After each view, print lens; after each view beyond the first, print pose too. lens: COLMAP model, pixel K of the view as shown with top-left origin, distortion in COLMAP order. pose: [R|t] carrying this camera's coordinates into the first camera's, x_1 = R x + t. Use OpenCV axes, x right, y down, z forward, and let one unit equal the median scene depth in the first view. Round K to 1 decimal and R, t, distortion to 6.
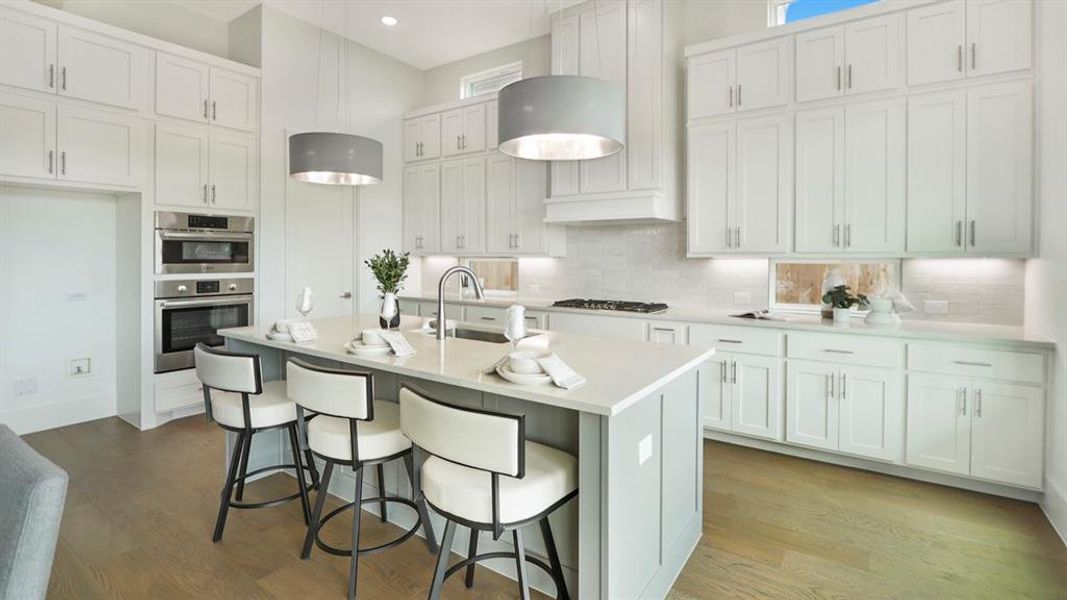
lens RADIAL K [[502.4, 0, 540.3], [0, 502.4, 256.1], [0, 0, 1]] dist [-0.018727, 0.002527]
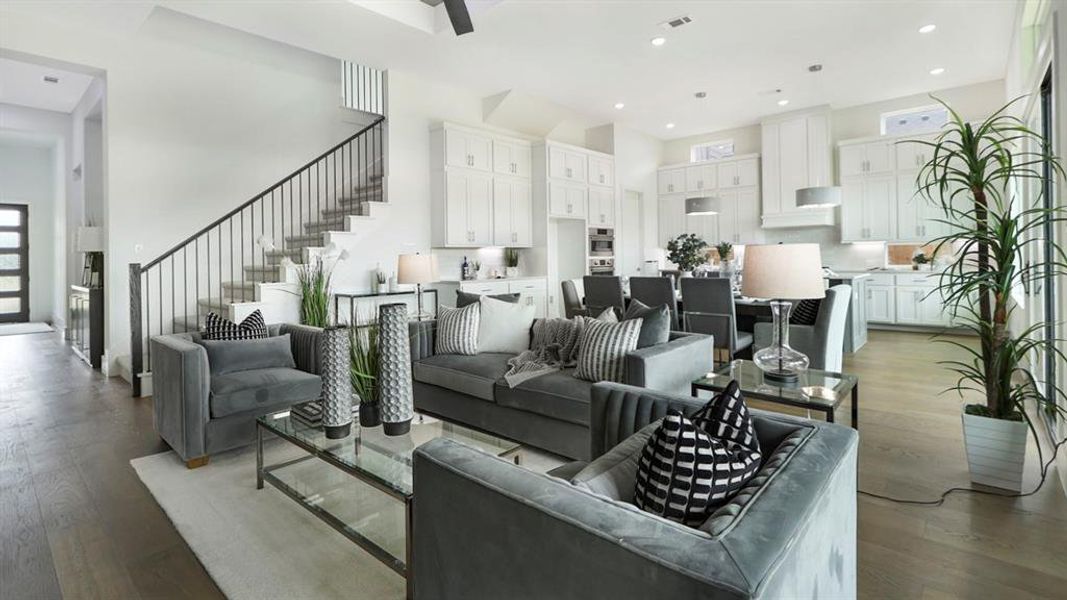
lens RADIAL K [[502.4, 0, 545.1], [0, 502.4, 250.8], [0, 0, 1]] dist [-0.018727, 0.002527]
pose [[0.991356, -0.019972, -0.129674, -0.743365], [0.018828, 0.999772, -0.010040, 0.035049], [0.129845, 0.007512, 0.991506, -1.363821]]
